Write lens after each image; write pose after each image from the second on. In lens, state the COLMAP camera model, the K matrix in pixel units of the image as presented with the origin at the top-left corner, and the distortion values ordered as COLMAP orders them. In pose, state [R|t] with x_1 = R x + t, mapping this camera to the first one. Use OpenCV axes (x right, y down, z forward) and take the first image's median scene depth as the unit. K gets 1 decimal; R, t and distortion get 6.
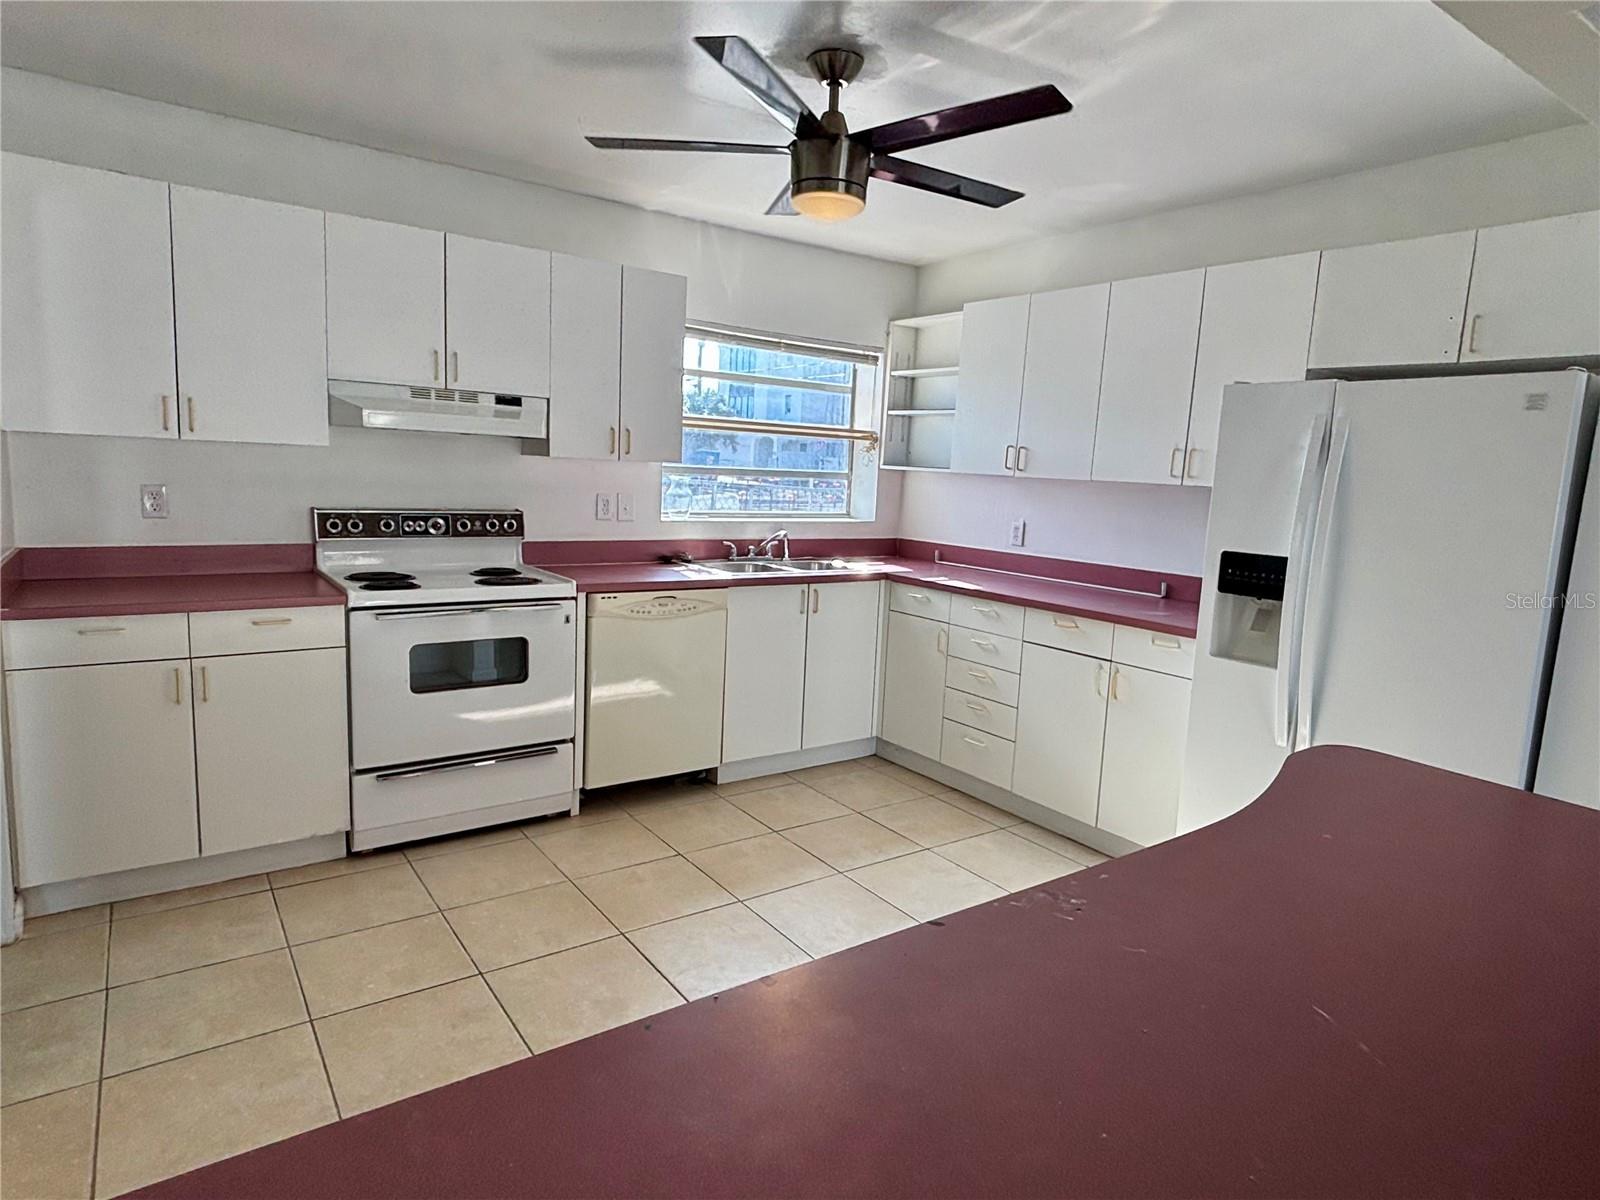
lens RADIAL K [[906.2, 0, 804.0], [0, 906.2, 600.0], [0, 0, 1]] dist [-0.000403, -0.001959]
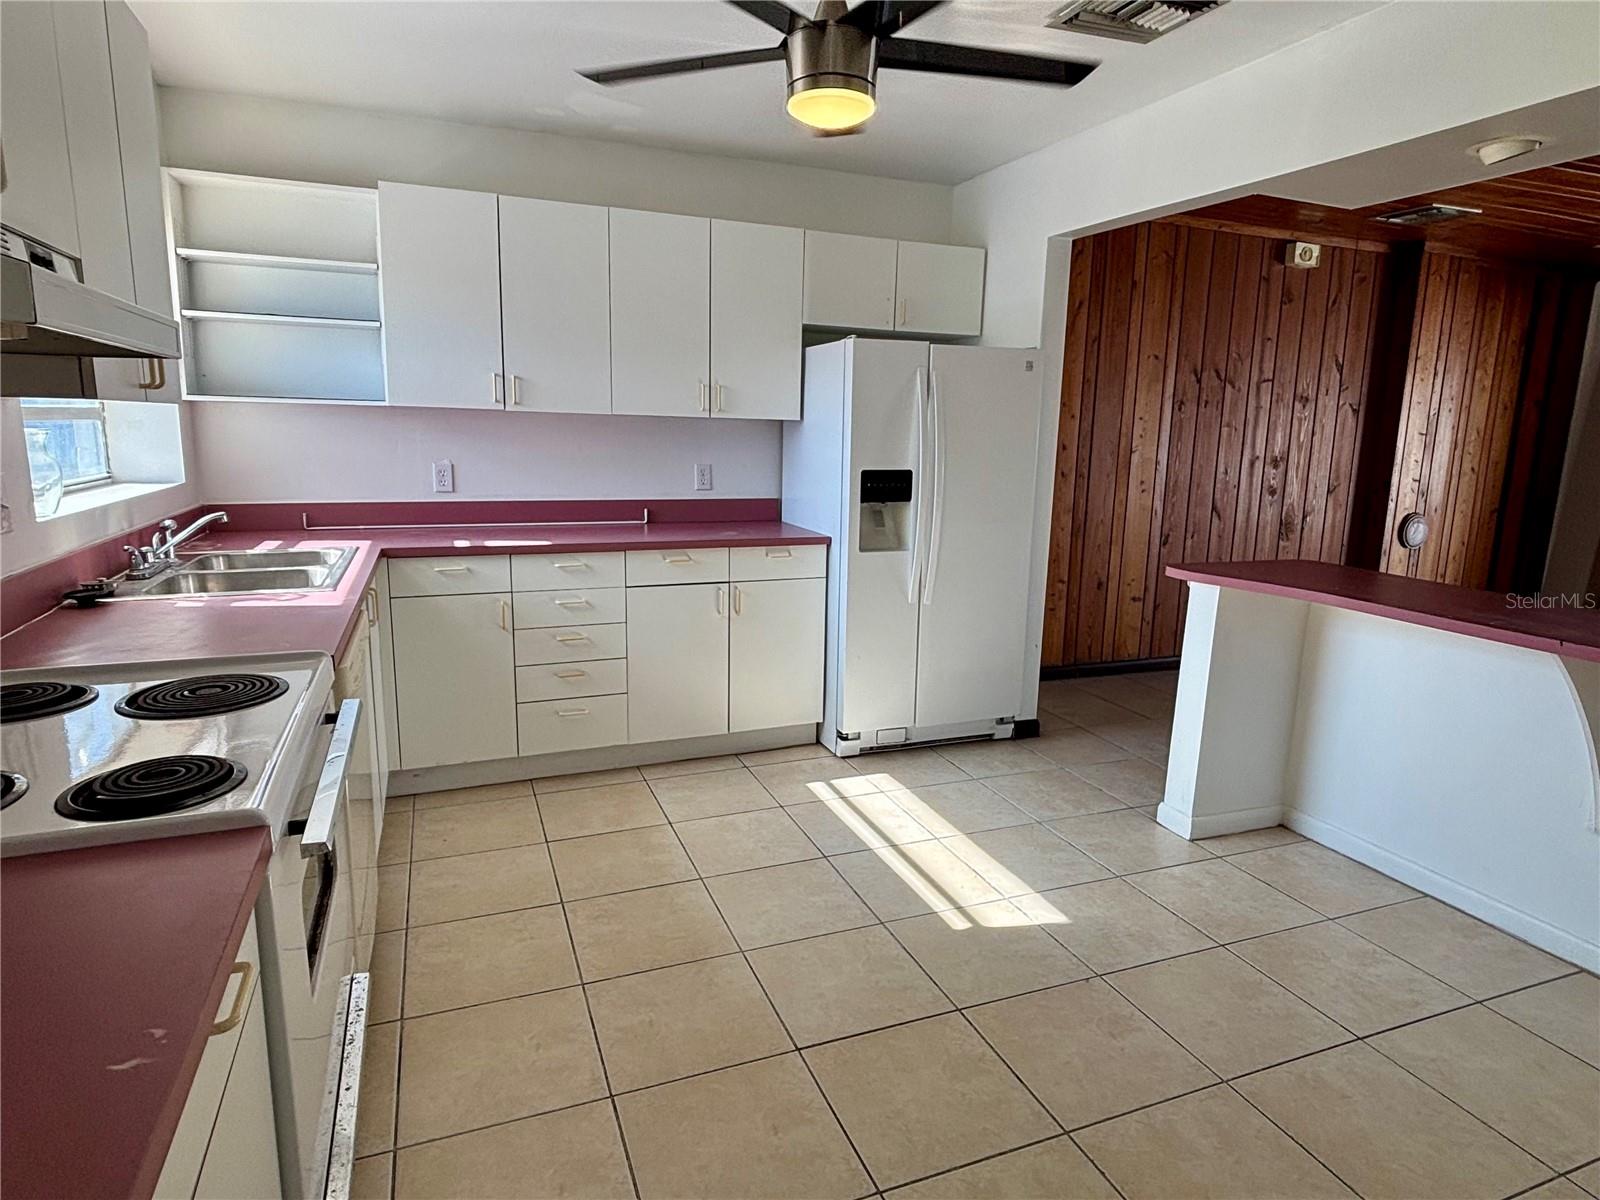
lens RADIAL K [[906.2, 0, 800.5], [0, 906.2, 601.7], [0, 0, 1]] dist [-0.000403, -0.001959]
pose [[0.229222, -0.229105, 0.946028, -0.605094], [0.129056, 0.970478, 0.203756, -0.108161], [-0.964781, 0.075385, 0.252022, 0.568165]]
